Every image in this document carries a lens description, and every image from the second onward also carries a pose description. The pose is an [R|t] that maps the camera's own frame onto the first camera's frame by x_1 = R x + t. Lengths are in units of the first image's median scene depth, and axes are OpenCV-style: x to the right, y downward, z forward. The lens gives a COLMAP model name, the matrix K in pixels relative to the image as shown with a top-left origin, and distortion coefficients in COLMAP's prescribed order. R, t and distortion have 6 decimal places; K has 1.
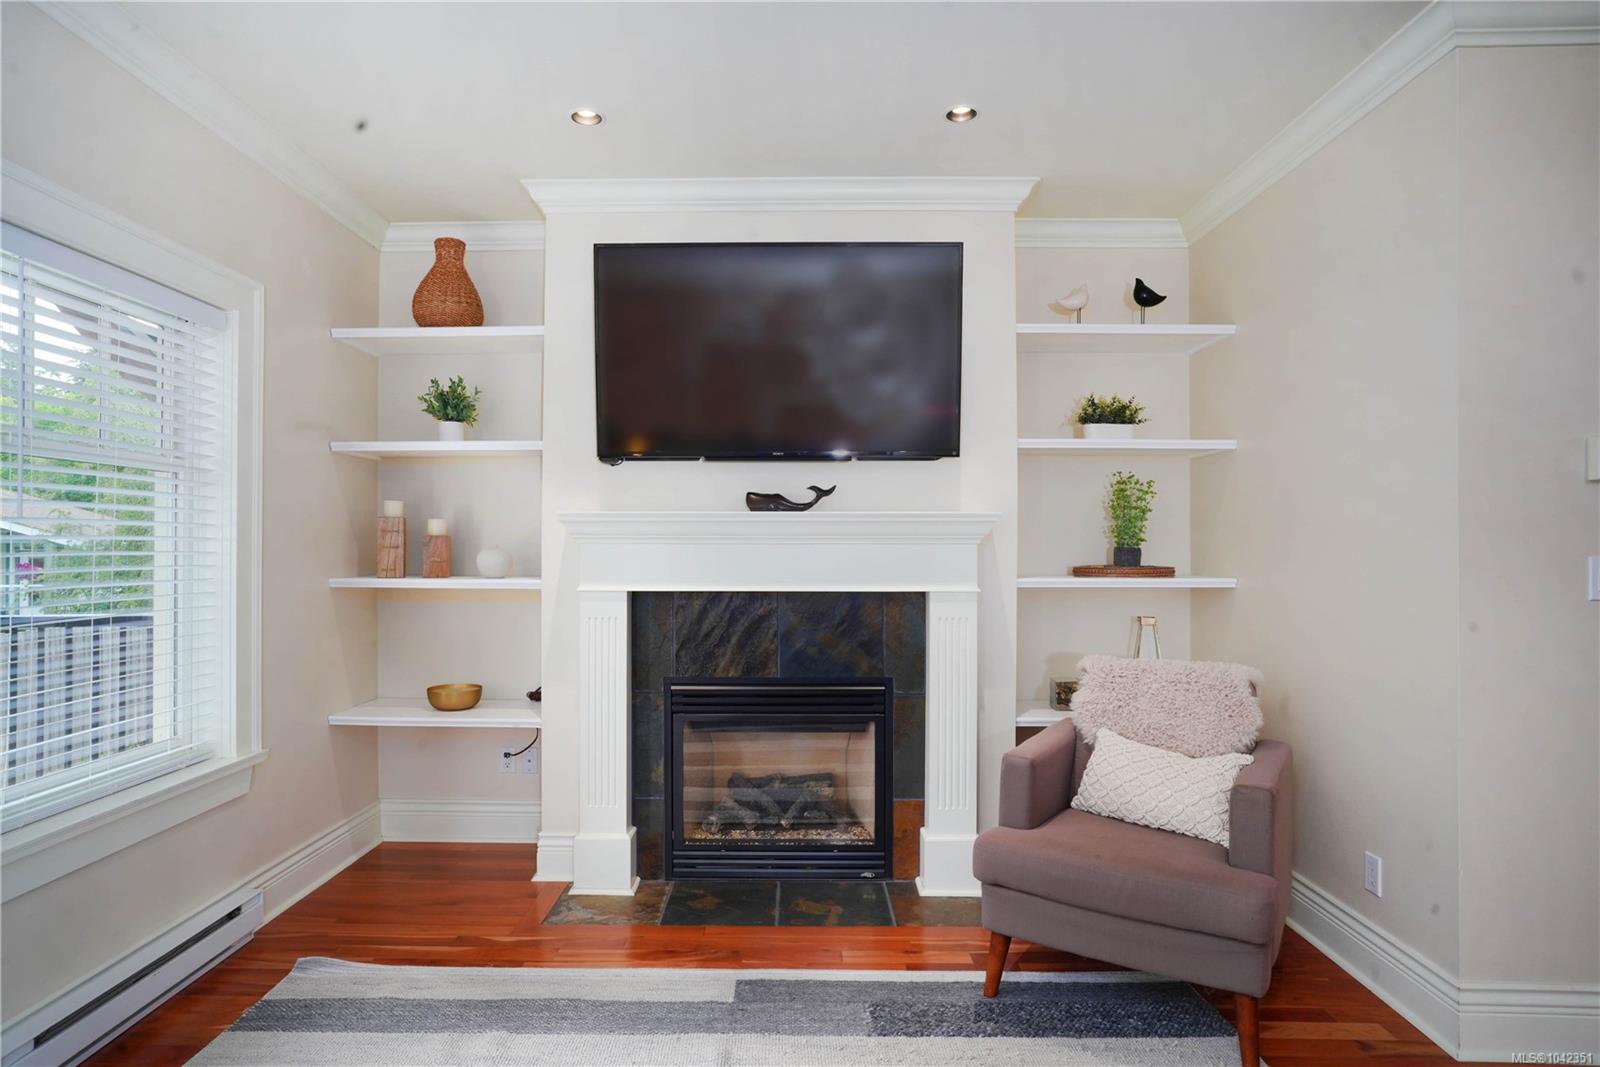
lens RADIAL K [[911.6, 0, 800.0], [0, 911.6, 533.5], [0, 0, 1]] dist [-0.061154, 0.075868]
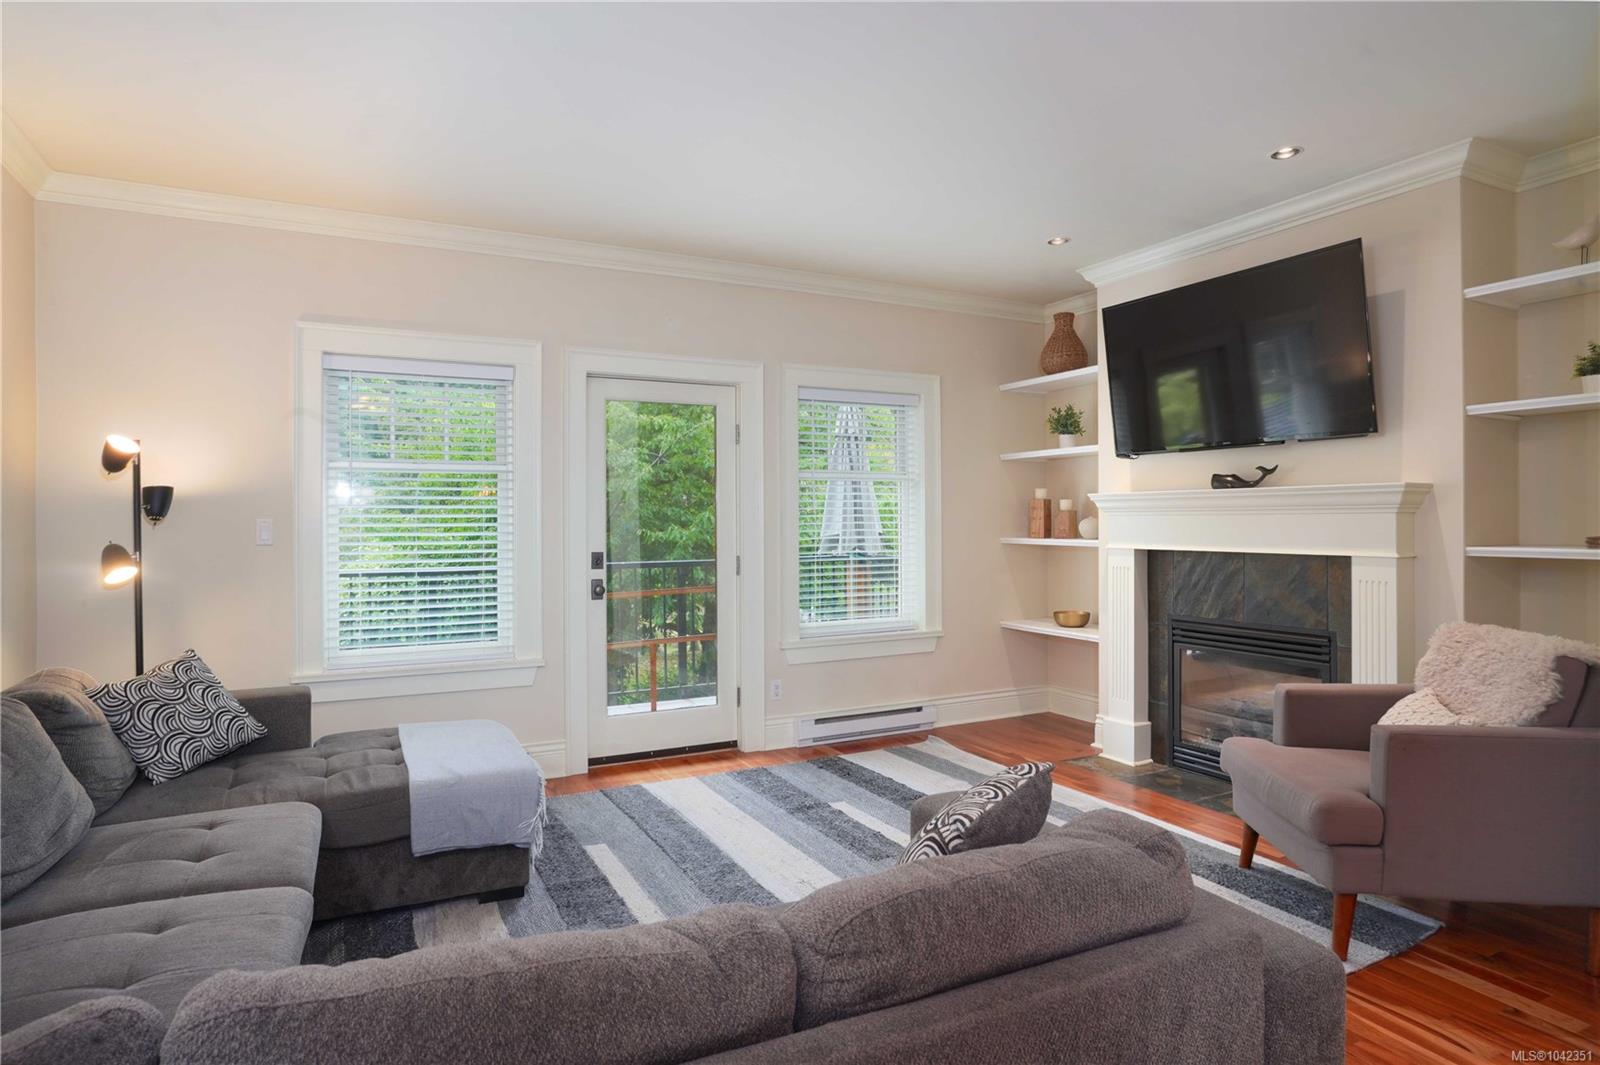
lens RADIAL K [[911.6, 0, 800.0], [0, 911.6, 532.5], [0, 0, 1]] dist [-0.061154, 0.075868]
pose [[0.472825, 0.008709, -0.881113, 0.768482], [0.013081, 0.999772, 0.016902, 0.007525], [0.881059, -0.019518, 0.472603, -0.106253]]
